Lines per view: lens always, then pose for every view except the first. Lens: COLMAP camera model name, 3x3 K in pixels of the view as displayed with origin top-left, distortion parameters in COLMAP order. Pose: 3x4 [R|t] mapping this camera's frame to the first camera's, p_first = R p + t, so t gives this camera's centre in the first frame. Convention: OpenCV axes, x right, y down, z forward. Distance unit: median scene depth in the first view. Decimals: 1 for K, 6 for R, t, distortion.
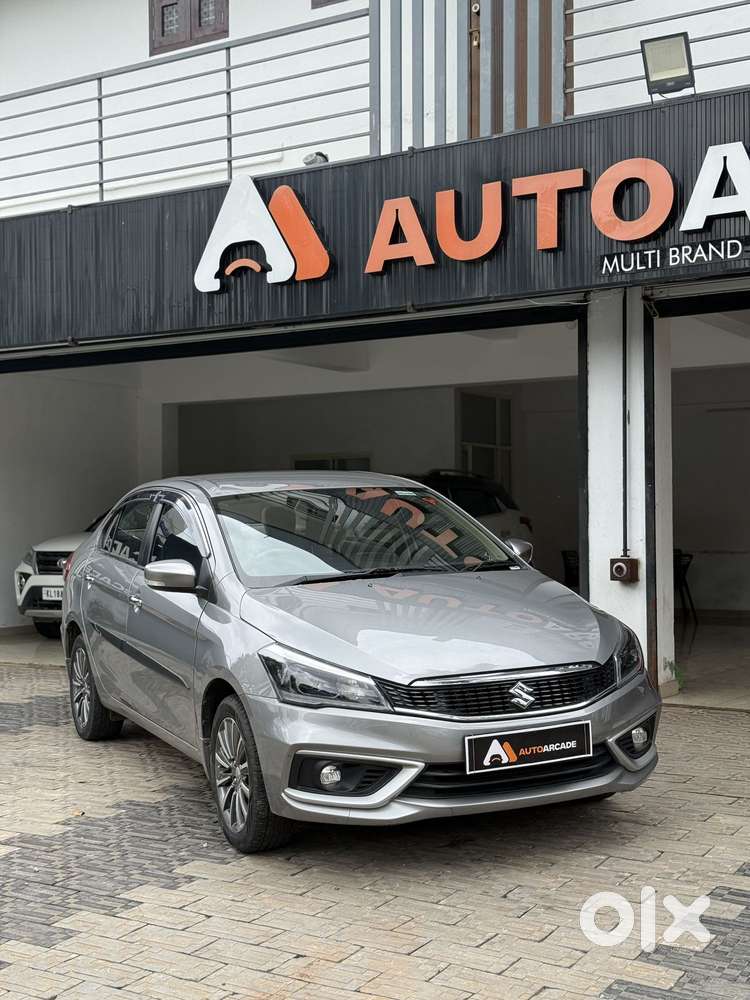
lens RADIAL K [[1397.8, 0, 375.0], [0, 1397.8, 500.0], [0, 0, 1]] dist [0.201194, -0.386187]
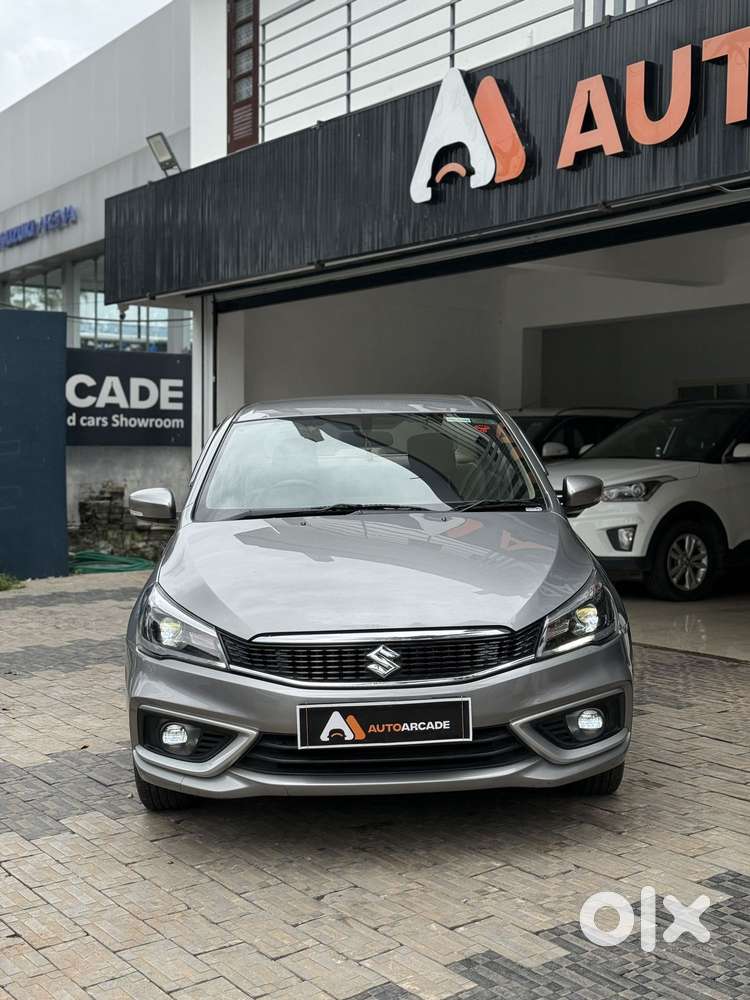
lens RADIAL K [[1397.8, 0, 375.0], [0, 1397.8, 500.0], [0, 0, 1]] dist [0.201194, -0.386187]
pose [[0.920010, 0.030130, -0.390735, 0.266337], [-0.010929, 0.998625, 0.051271, 0.000638], [0.391742, -0.042900, 0.919074, 0.151210]]
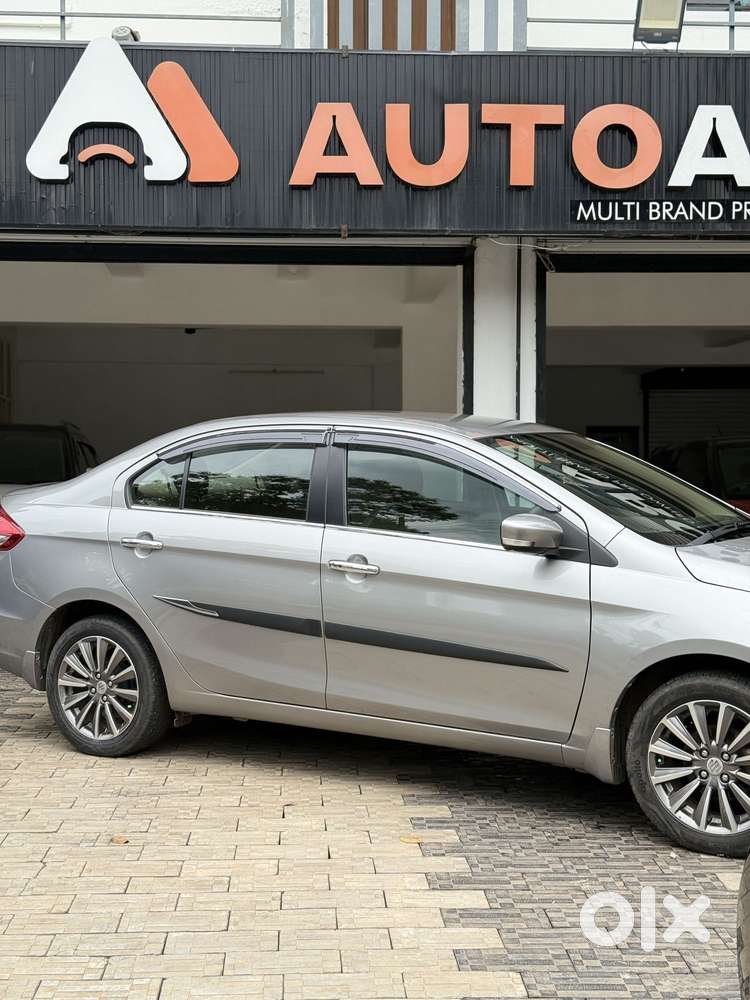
lens RADIAL K [[1397.8, 0, 375.0], [0, 1397.8, 500.0], [0, 0, 1]] dist [0.201194, -0.386187]
pose [[0.811139, 0.003382, 0.584844, -0.519715], [-0.016816, 0.999705, 0.017542, 0.016270], [-0.584611, -0.024064, 0.810956, 0.298619]]
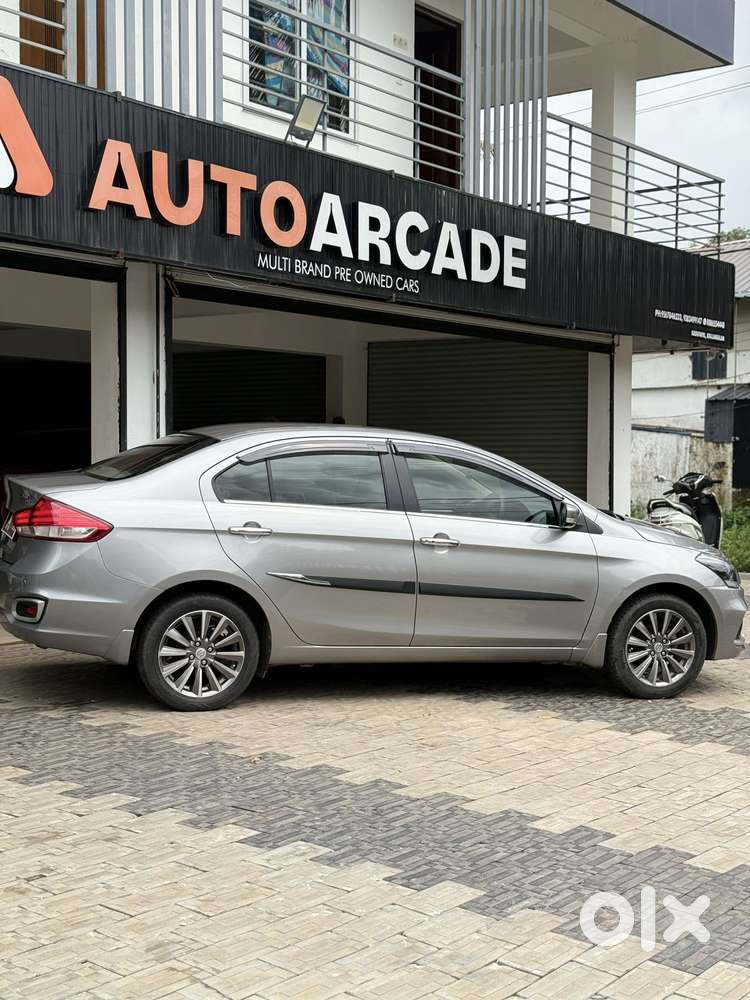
lens RADIAL K [[1397.8, 0, 375.0], [0, 1397.8, 500.0], [0, 0, 1]] dist [0.201194, -0.386187]
pose [[0.079806, -0.022322, 0.996560, -1.066205], [-0.024205, 0.999411, 0.024324, 0.010352], [-0.996517, -0.026063, 0.079218, 0.806724]]
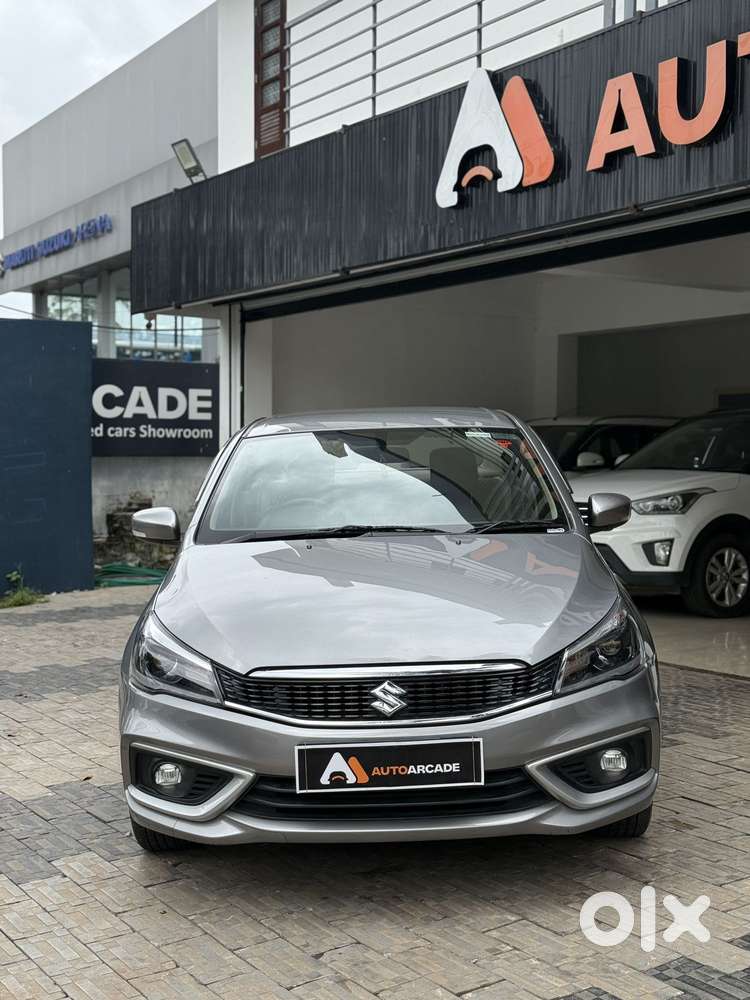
lens RADIAL K [[1397.8, 0, 375.0], [0, 1397.8, 500.0], [0, 0, 1]] dist [0.201194, -0.386187]
pose [[0.908119, 0.027135, -0.417832, 0.264136], [-0.008164, 0.998856, 0.047124, -0.004205], [0.418632, -0.039384, 0.907301, 0.189272]]
